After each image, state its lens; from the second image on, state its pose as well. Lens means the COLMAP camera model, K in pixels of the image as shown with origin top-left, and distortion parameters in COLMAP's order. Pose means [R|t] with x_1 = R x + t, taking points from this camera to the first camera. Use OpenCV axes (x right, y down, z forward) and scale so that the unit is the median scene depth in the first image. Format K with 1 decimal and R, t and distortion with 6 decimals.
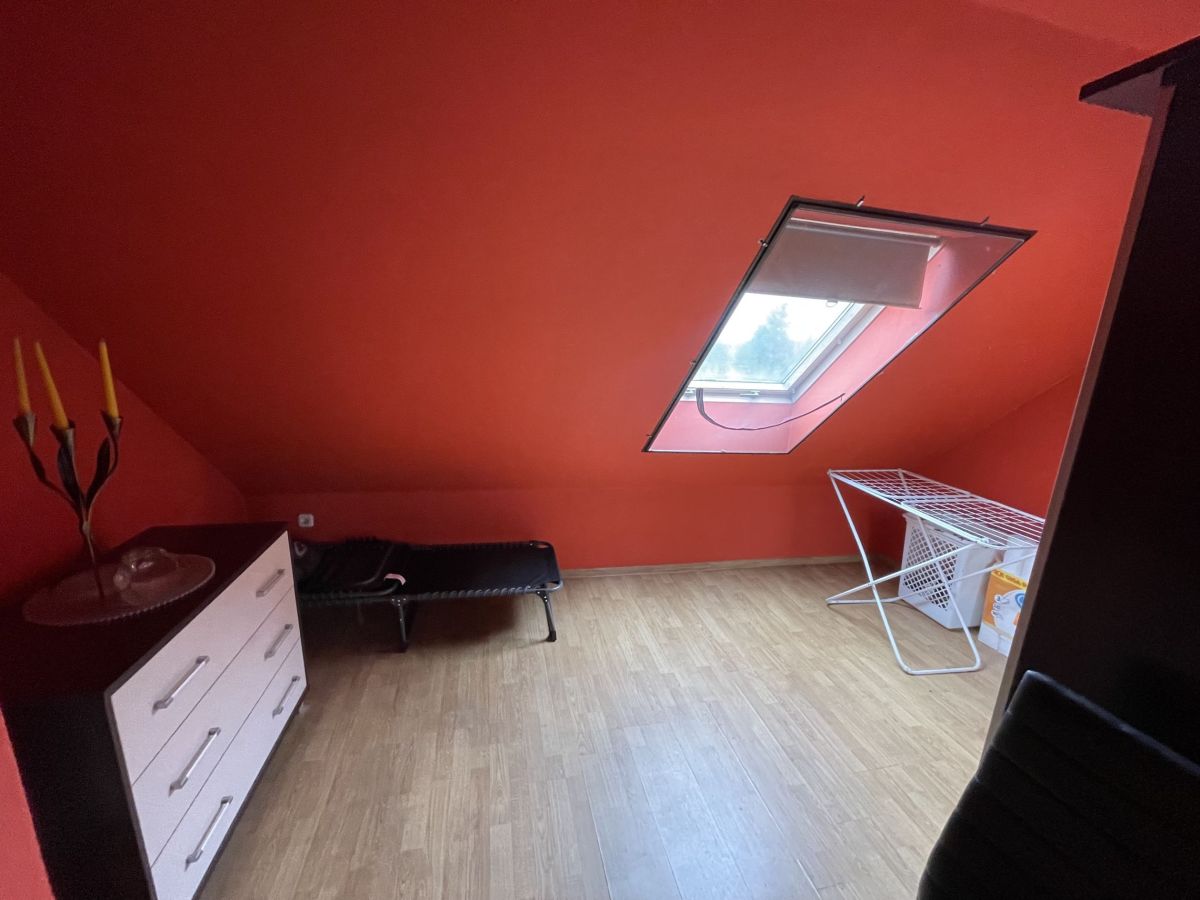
lens RADIAL K [[478.9, 0, 598.3], [0, 478.9, 453.1], [0, 0, 1]] dist [0.002911, -0.000134]
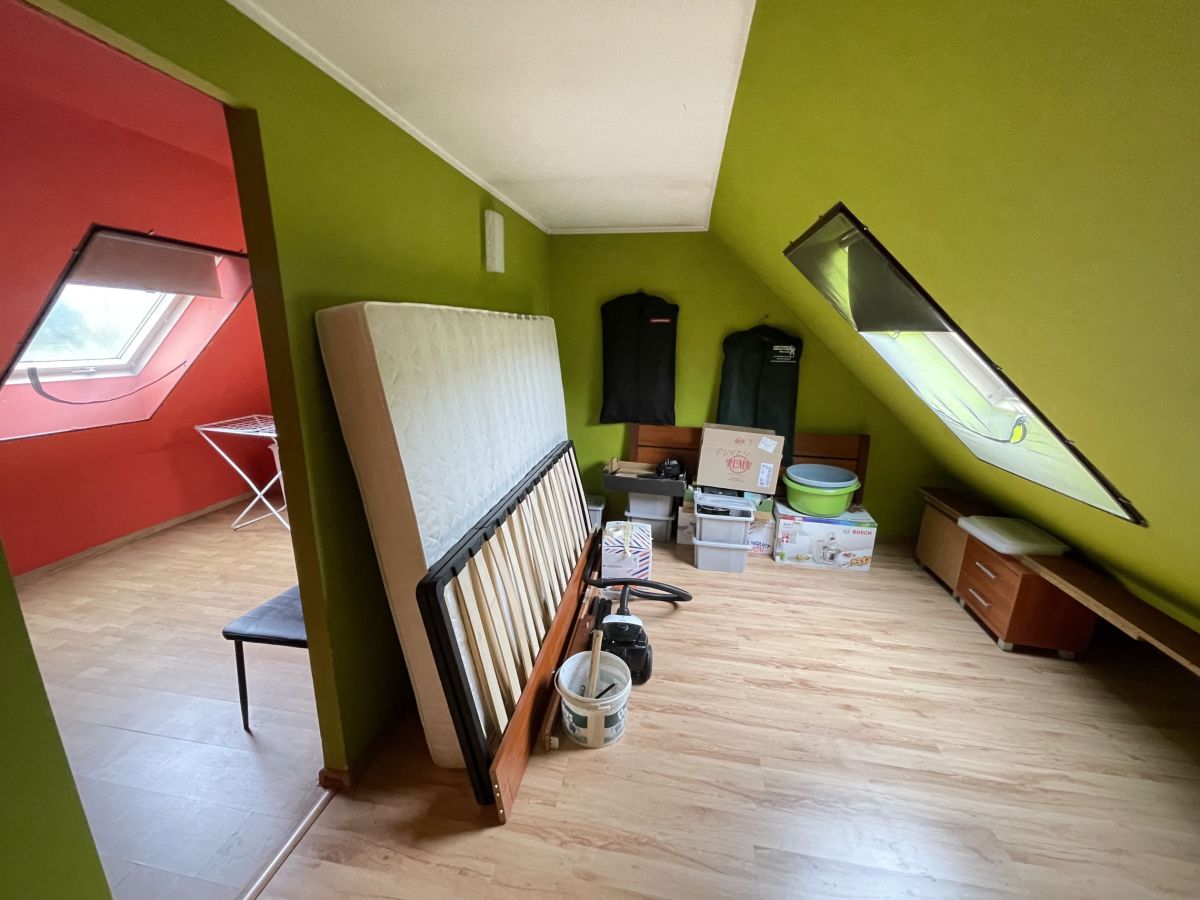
lens RADIAL K [[478.9, 0, 596.7], [0, 478.9, 453.2], [0, 0, 1]] dist [0.002911, -0.000134]
pose [[0.378370, -0.268197, 0.885950, -0.262550], [0.209977, 0.957024, 0.200037, 0.081317], [-0.901524, 0.110341, 0.418424, -0.479967]]
